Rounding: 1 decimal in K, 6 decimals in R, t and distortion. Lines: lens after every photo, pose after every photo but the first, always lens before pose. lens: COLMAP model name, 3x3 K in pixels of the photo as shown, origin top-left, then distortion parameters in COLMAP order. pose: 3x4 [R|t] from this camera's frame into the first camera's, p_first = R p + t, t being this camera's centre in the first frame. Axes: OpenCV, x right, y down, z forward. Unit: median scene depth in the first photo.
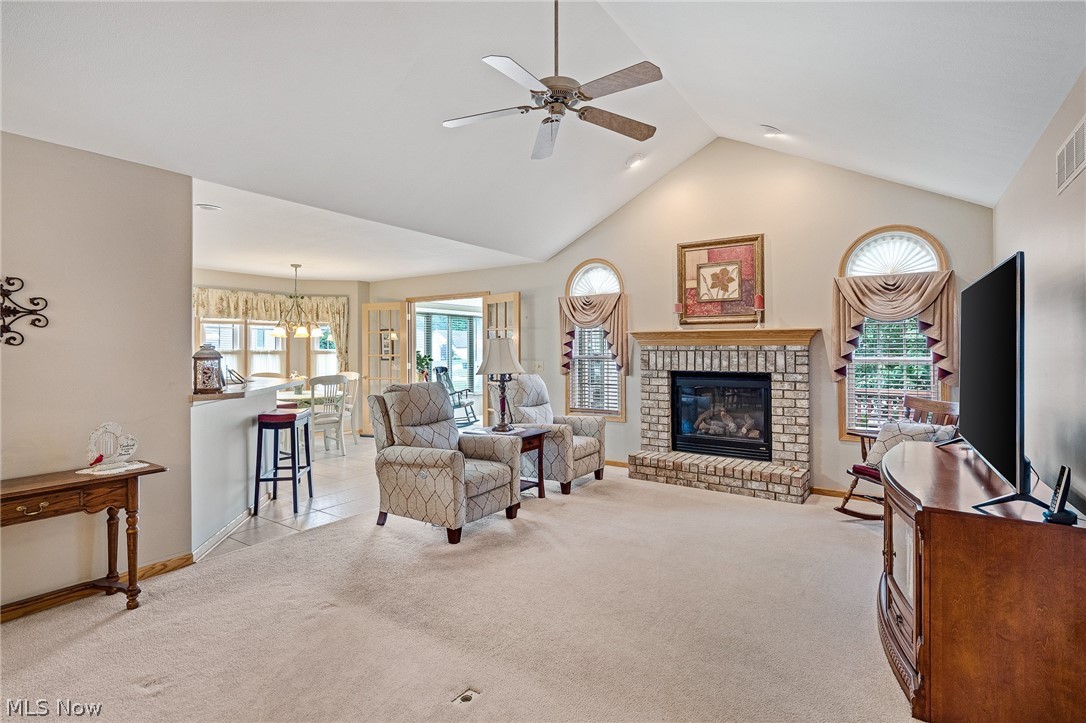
lens RADIAL K [[526.2, 0, 542.3], [0, 526.2, 342.9], [0, 0, 1]] dist [-0.005696, 0.002211]
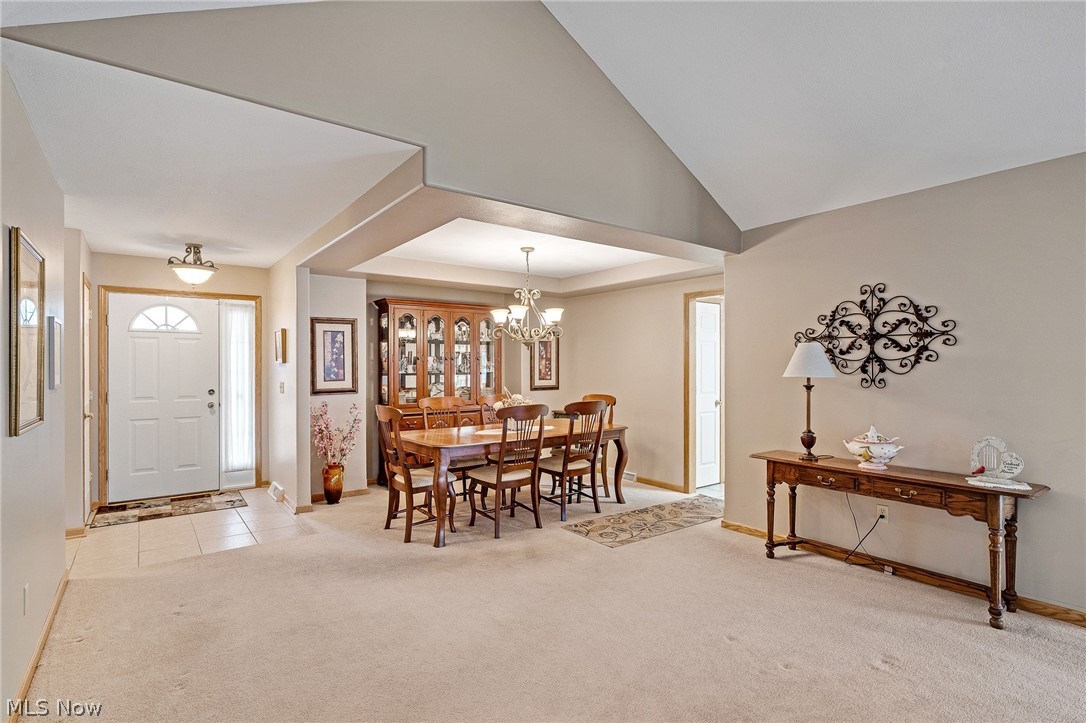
lens RADIAL K [[526.2, 0, 540.2], [0, 526.2, 366.8], [0, 0, 1]] dist [-0.005696, 0.002211]
pose [[-0.305320, 0.006164, -0.952230, 0.222319], [0.014772, 0.999889, 0.001736, 0.000767], [0.952135, -0.013537, -0.305378, 0.260625]]
